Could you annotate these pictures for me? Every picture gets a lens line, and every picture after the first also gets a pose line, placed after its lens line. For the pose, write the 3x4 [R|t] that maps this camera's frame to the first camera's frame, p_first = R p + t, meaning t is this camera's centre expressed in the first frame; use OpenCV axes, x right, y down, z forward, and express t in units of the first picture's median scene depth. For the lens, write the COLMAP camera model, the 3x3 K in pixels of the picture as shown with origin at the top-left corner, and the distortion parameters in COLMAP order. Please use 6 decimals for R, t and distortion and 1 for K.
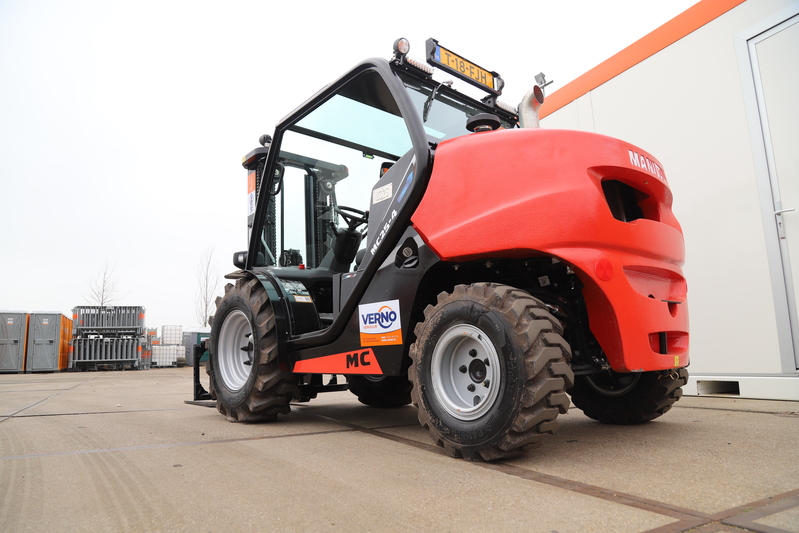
lens RADIAL K [[541.6, 0, 399.5], [0, 541.6, 266.5], [0, 0, 1]] dist [-0.120724, 0.000570]
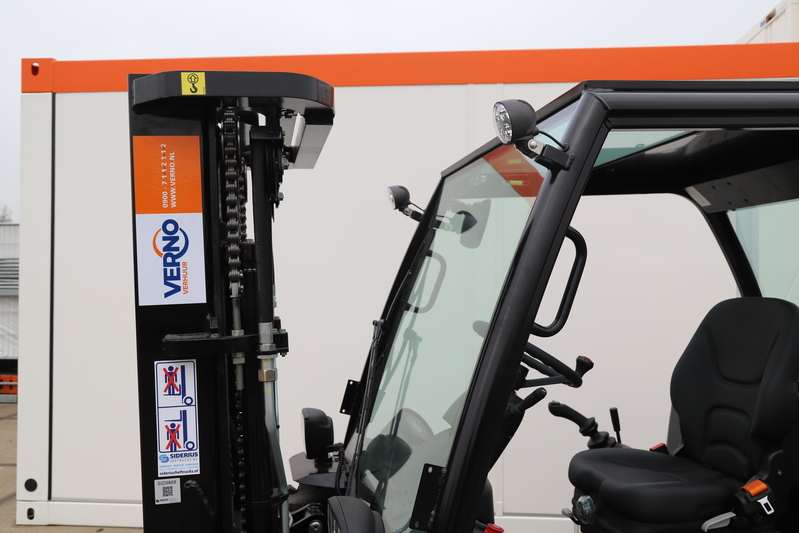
lens RADIAL K [[703.2, 0, 399.5], [0, 703.2, 266.5], [0, 0, 1]] dist [-0.011465, -0.005465]
pose [[0.524679, 0.052778, 0.849663, -0.839371], [-0.159919, 0.986418, 0.037479, -0.241201], [-0.836145, -0.155542, 0.525993, 1.215444]]
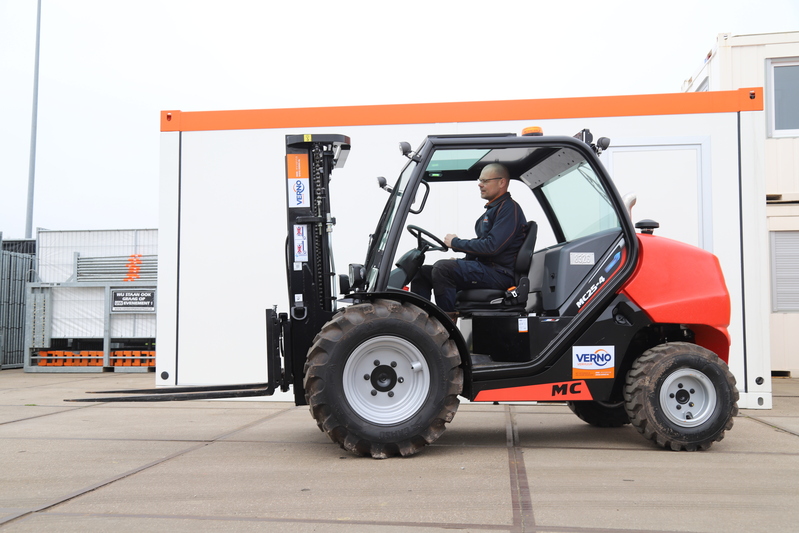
lens RADIAL K [[786.0, 0, 399.5], [0, 786.0, 266.5], [0, 0, 1]] dist [0.009998, 0.013381]
pose [[0.560892, 0.089419, 0.823046, -1.920232], [-0.152802, 0.988251, -0.003236, -0.047581], [-0.813665, -0.123948, 0.567966, 0.318311]]
